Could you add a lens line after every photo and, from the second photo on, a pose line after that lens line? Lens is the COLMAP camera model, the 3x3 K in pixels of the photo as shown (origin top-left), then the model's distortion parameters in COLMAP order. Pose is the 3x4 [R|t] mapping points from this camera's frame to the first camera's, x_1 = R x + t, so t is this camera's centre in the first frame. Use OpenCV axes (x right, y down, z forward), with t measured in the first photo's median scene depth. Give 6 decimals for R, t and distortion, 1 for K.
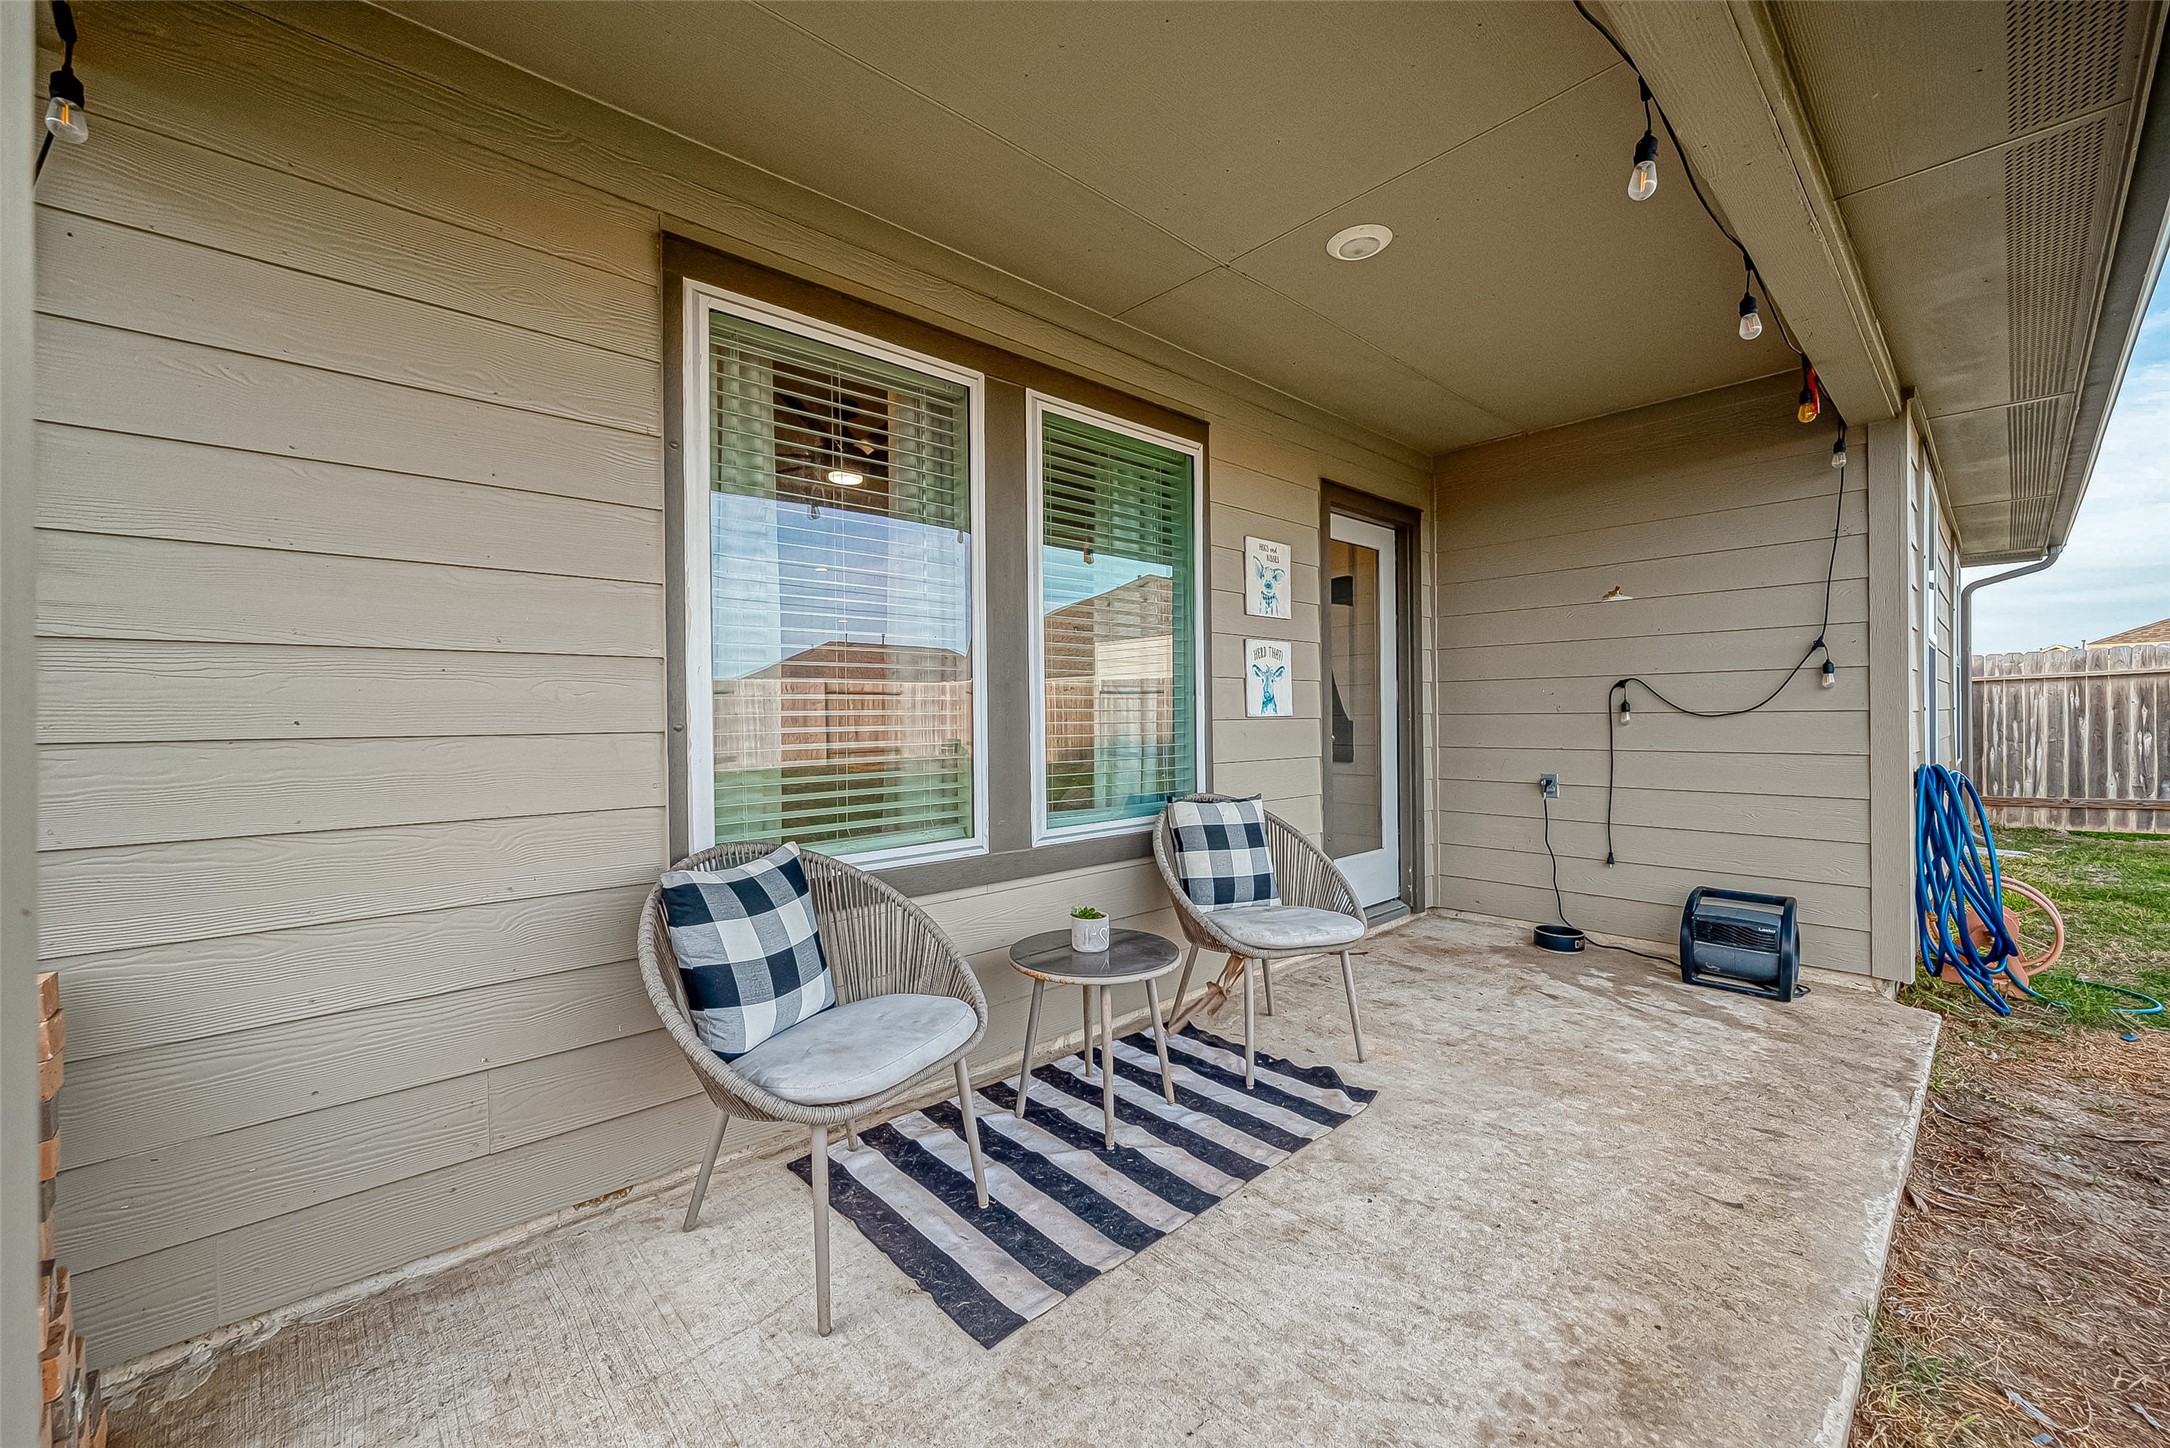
lens RADIAL K [[854.5, 0, 1089.7], [0, 854.5, 723.4], [0, 0, 1]] dist [-0.000807, -0.000258]
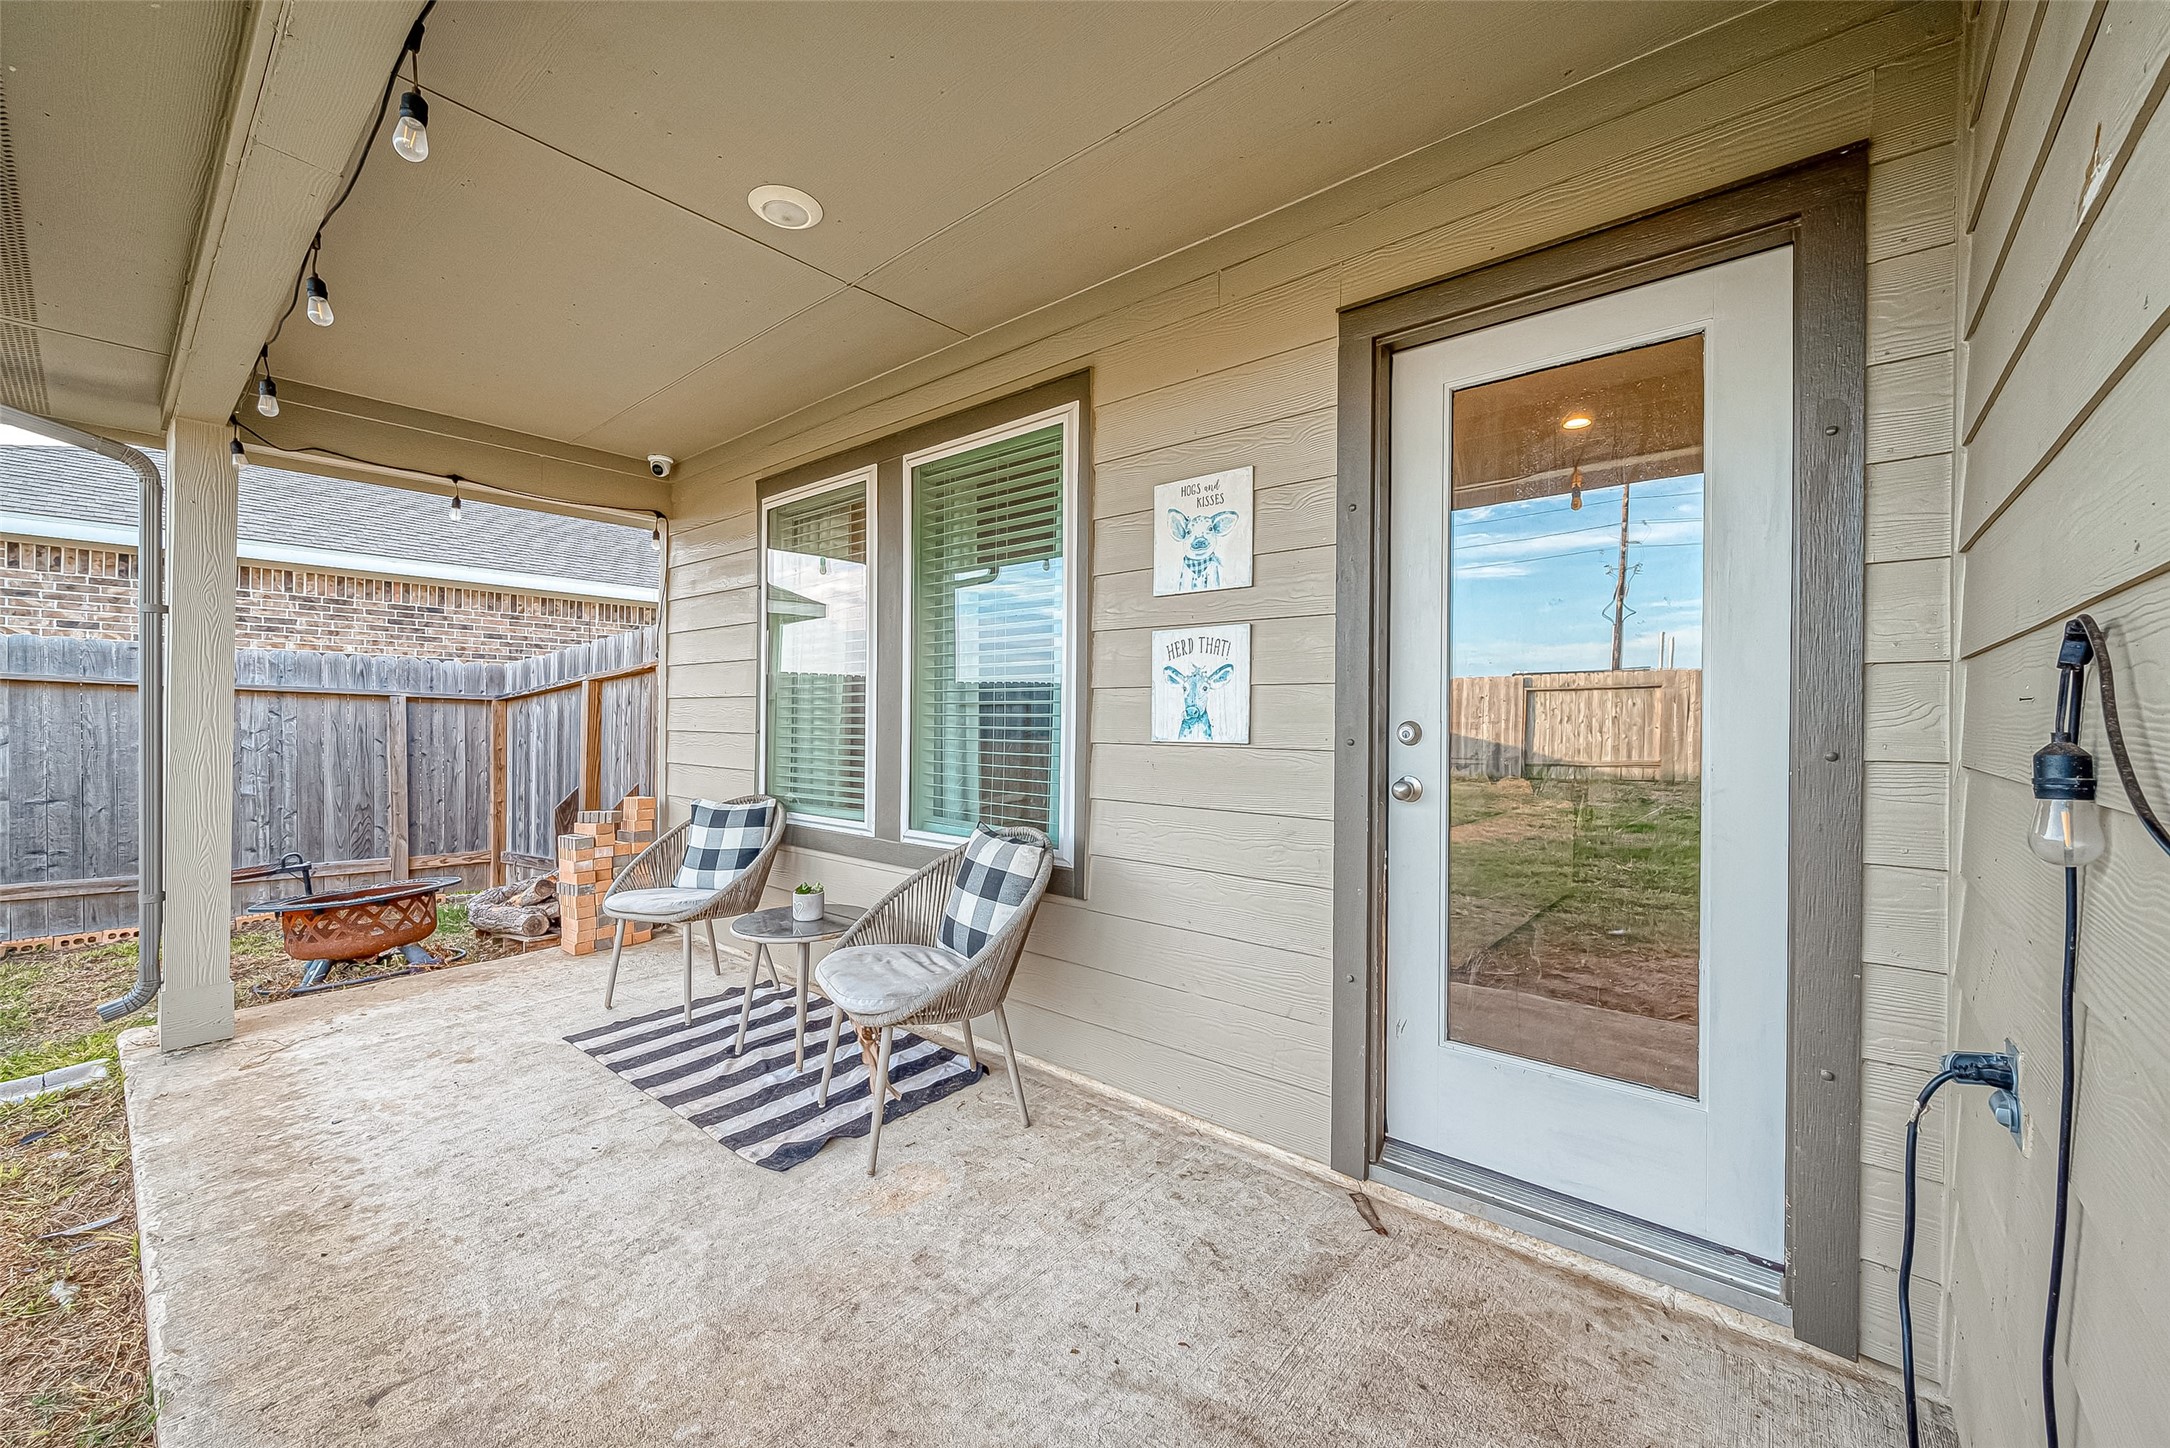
lens RADIAL K [[854.5, 0, 1077.5], [0, 854.5, 724.4], [0, 0, 1]] dist [-0.000807, -0.000258]
pose [[0.110965, 0.020269, -0.993618, 0.923771], [-0.016965, 0.999685, 0.018498, -0.035382], [0.993679, 0.014804, 0.111274, 0.899829]]
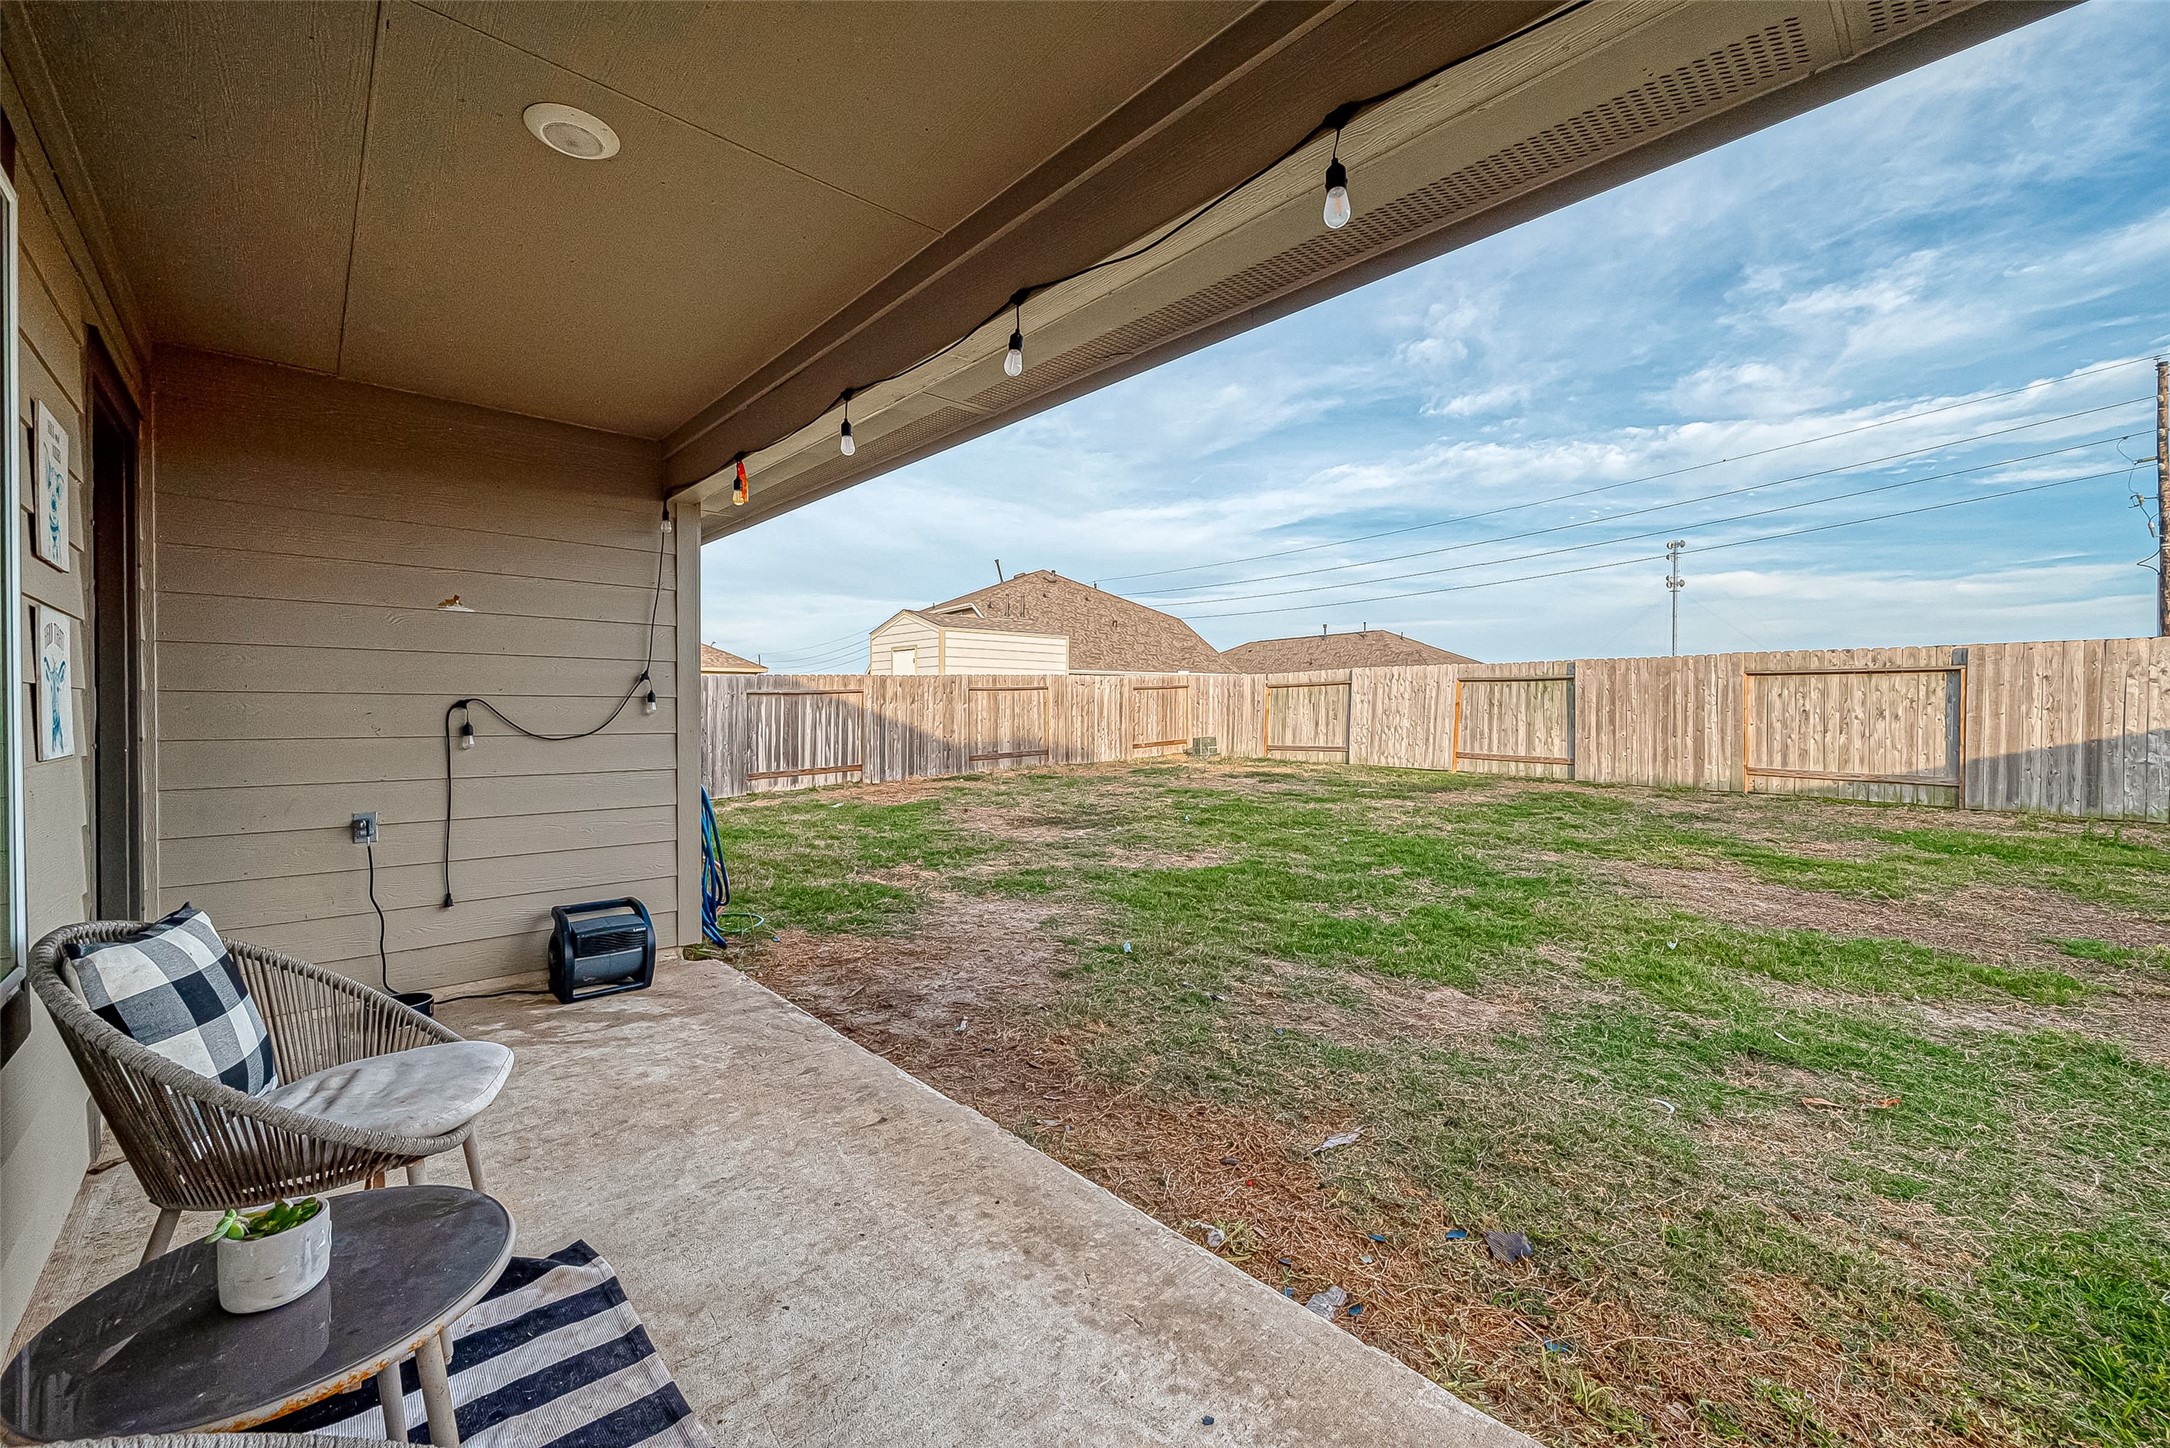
lens RADIAL K [[854.5, 0, 1076.7], [0, 854.5, 718.4], [0, 0, 1]] dist [-0.000807, -0.000258]
pose [[0.002790, 0.003097, 0.999991, -0.330374], [0.006887, 0.999971, -0.003116, -0.028390], [-0.999972, 0.006896, 0.002768, 0.408209]]
